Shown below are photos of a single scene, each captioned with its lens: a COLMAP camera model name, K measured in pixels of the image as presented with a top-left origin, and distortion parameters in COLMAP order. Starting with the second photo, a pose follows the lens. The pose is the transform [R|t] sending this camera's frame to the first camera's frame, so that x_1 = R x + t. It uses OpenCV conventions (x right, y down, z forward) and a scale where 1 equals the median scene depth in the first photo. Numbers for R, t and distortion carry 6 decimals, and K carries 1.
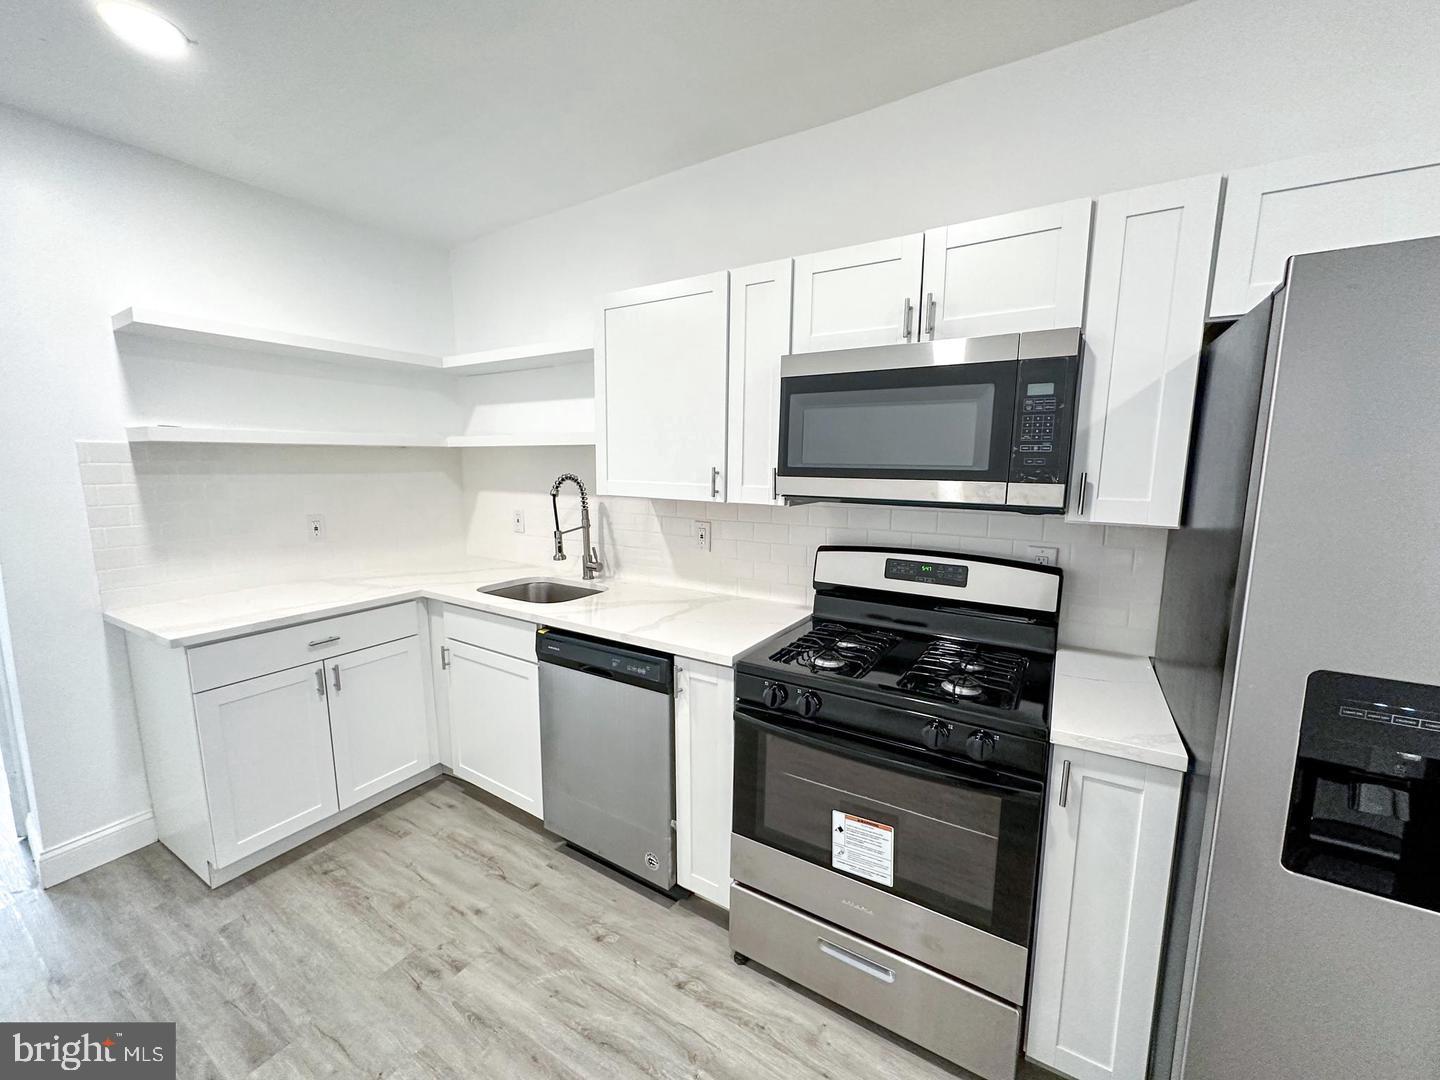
lens RADIAL K [[578.0, 0, 719.3], [0, 578.0, 537.8], [0, 0, 1]] dist [-0.010757, 0.002788]
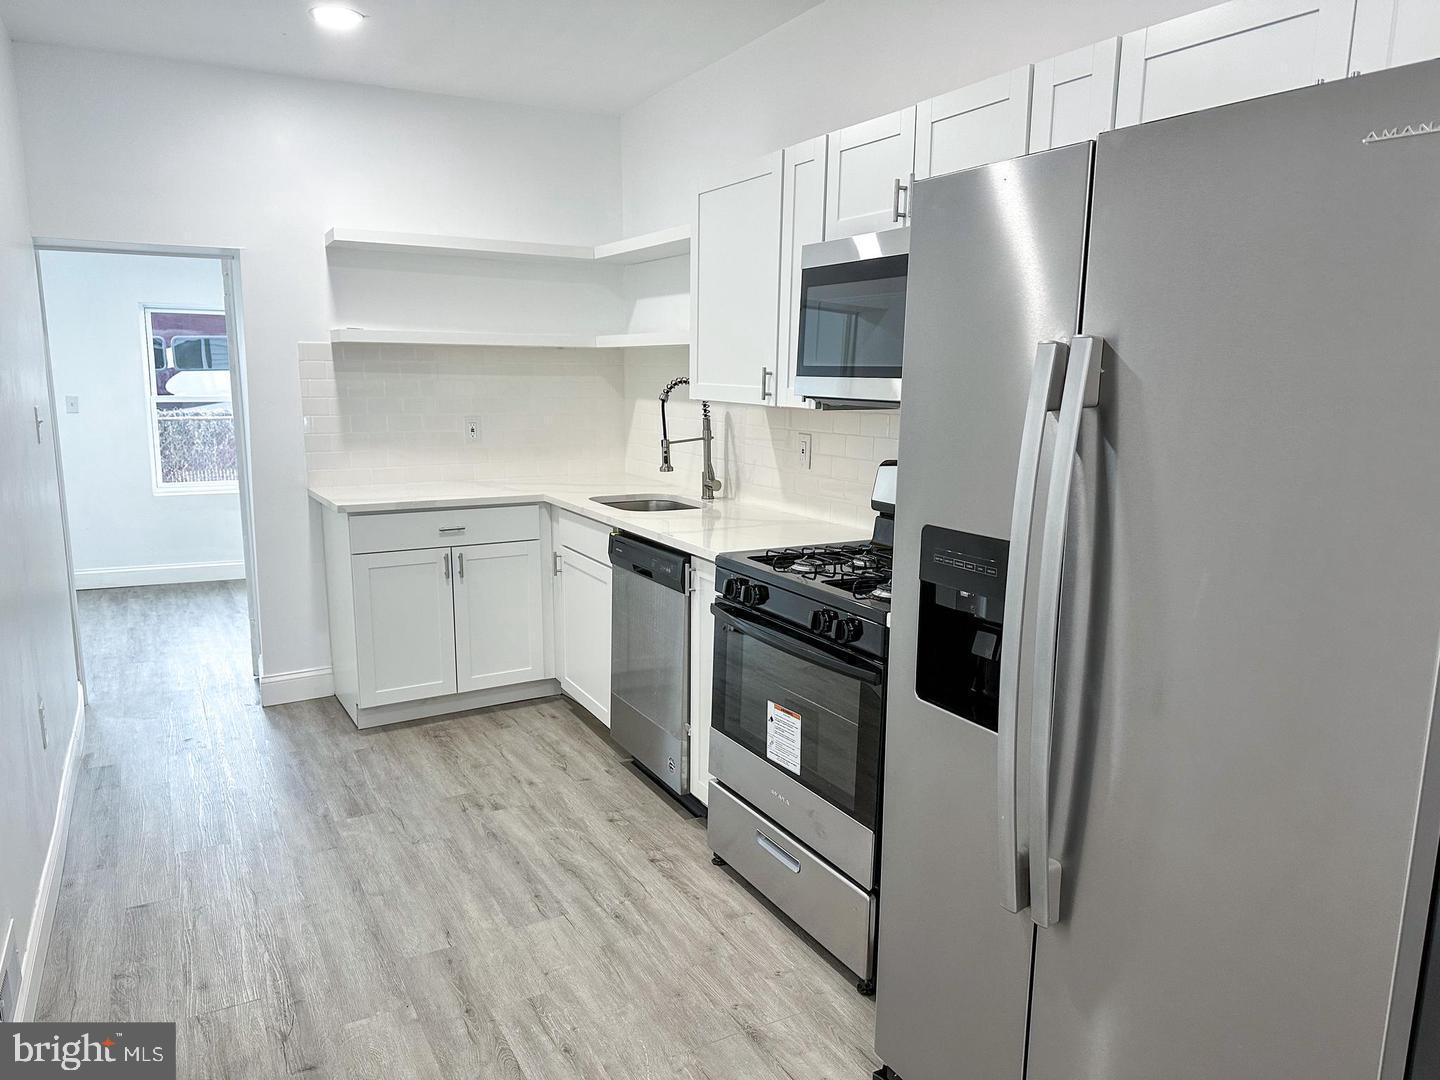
lens RADIAL K [[997.0, 0, 723.7], [0, 997.0, 548.6], [0, 0, 1]] dist [0.031540, -0.031079]
pose [[0.878514, 0.090244, -0.469116, 0.704362], [-0.072558, 0.995808, 0.055684, 0.082914], [0.472174, -0.014881, 0.881380, -0.448910]]
